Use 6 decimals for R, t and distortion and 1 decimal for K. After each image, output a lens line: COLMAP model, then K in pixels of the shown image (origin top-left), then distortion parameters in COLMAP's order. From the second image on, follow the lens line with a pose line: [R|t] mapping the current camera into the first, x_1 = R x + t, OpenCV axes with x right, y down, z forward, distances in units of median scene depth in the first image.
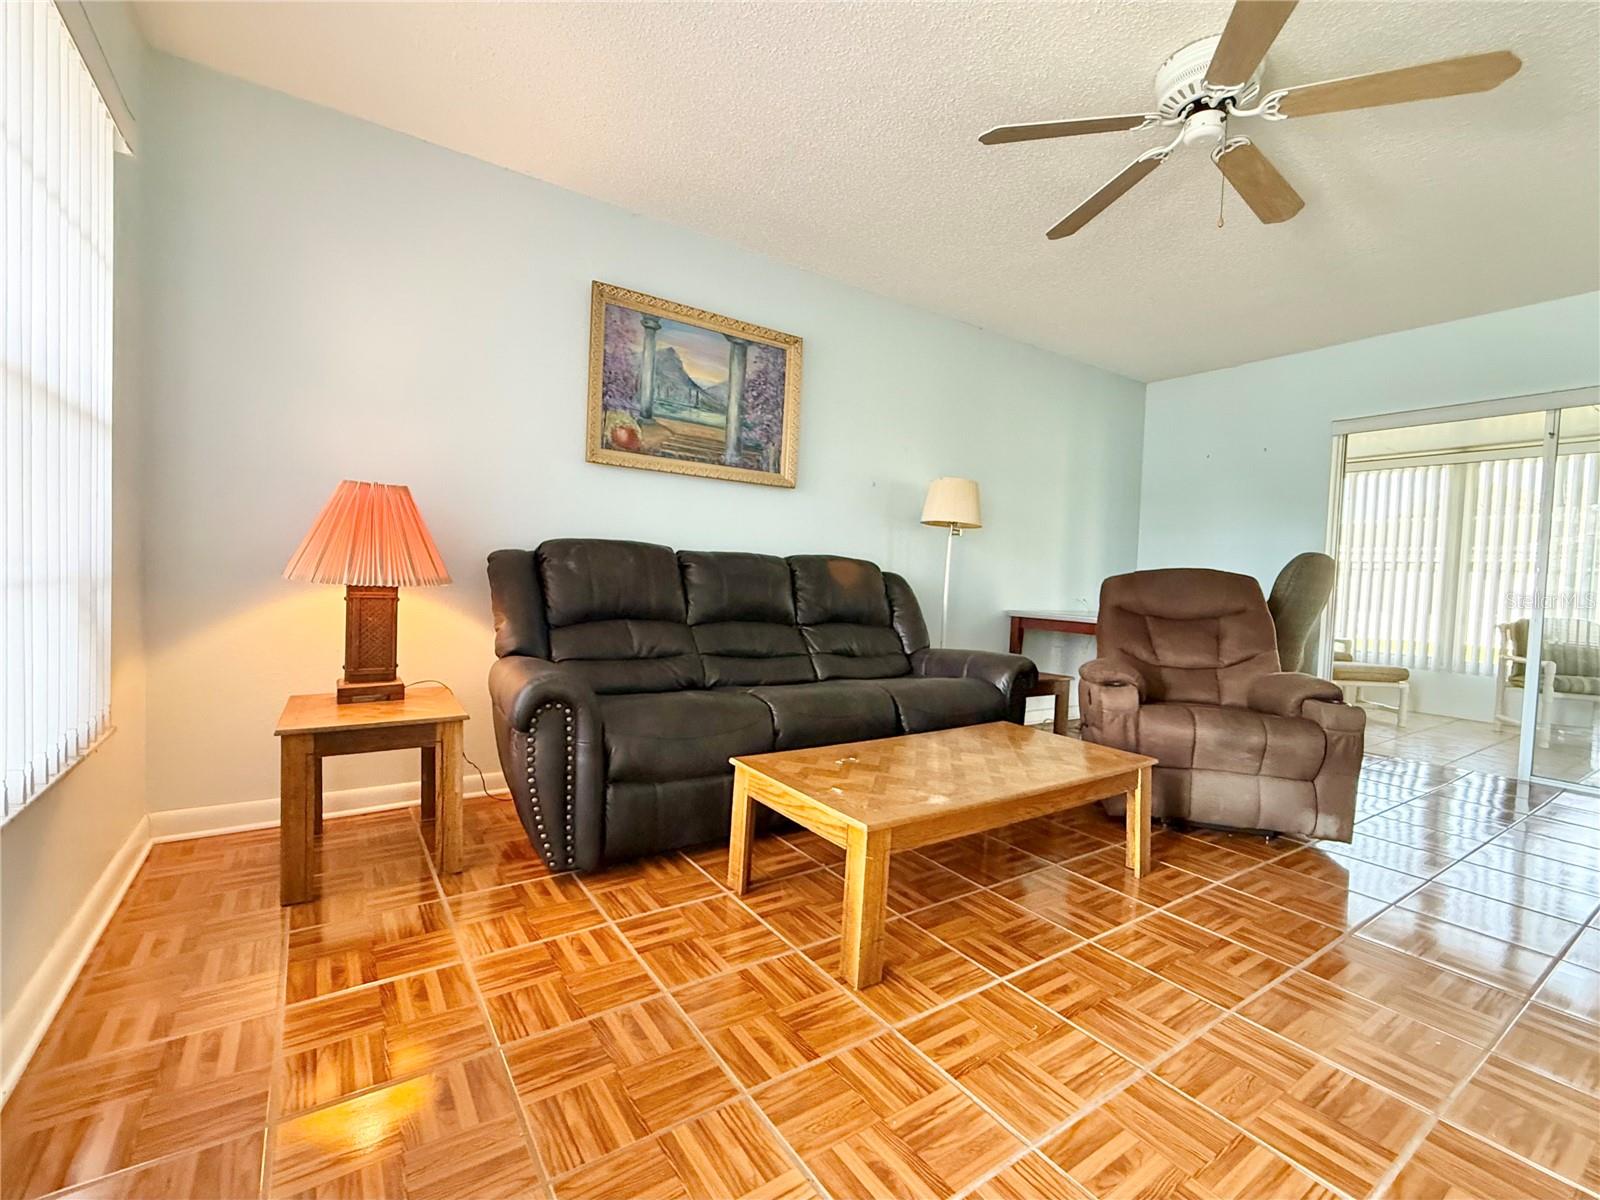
lens RADIAL K [[639.1, 0, 800.0], [0, 639.1, 600.0], [0, 0, 1]] dist [0.001822, -0.000254]
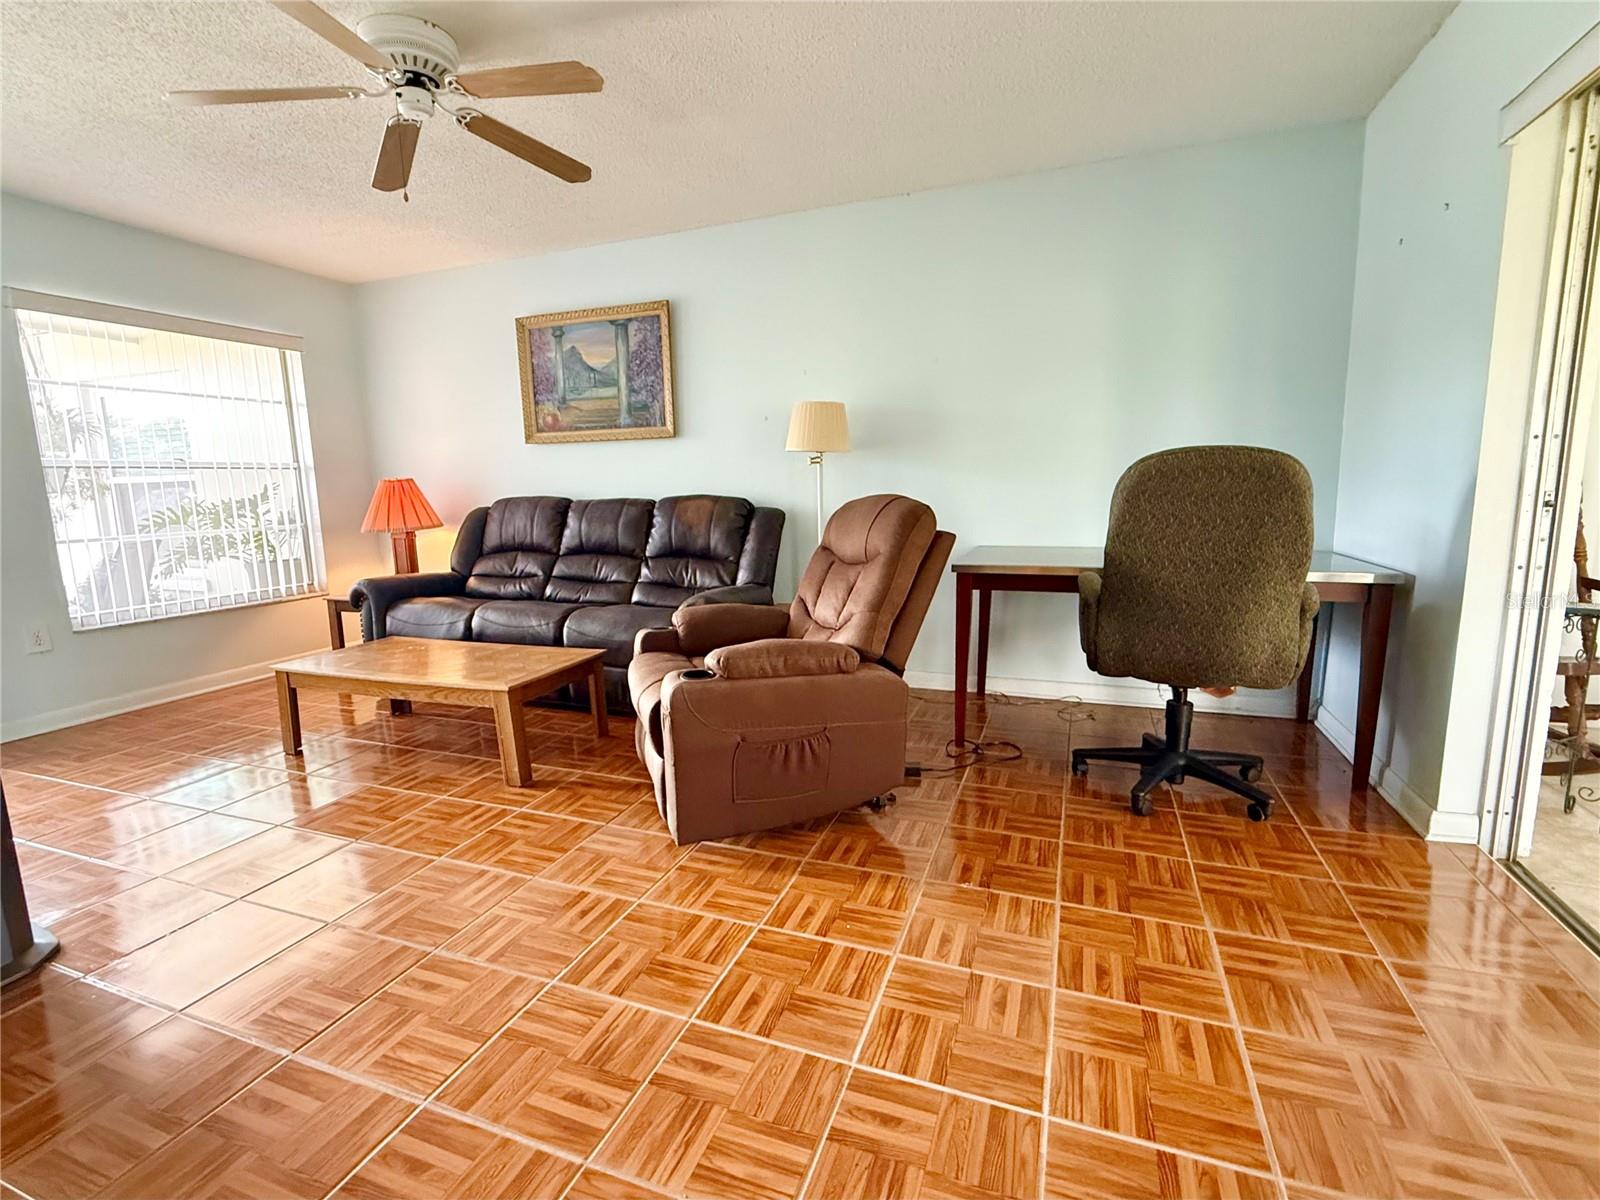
lens RADIAL K [[639.1, 0, 800.0], [0, 639.1, 600.0], [0, 0, 1]] dist [0.001822, -0.000254]
pose [[0.629854, 0.049972, -0.775105, 1.070615], [-0.009349, 0.998344, 0.056767, 0.048344], [0.776658, -0.028508, 0.629278, 0.479601]]
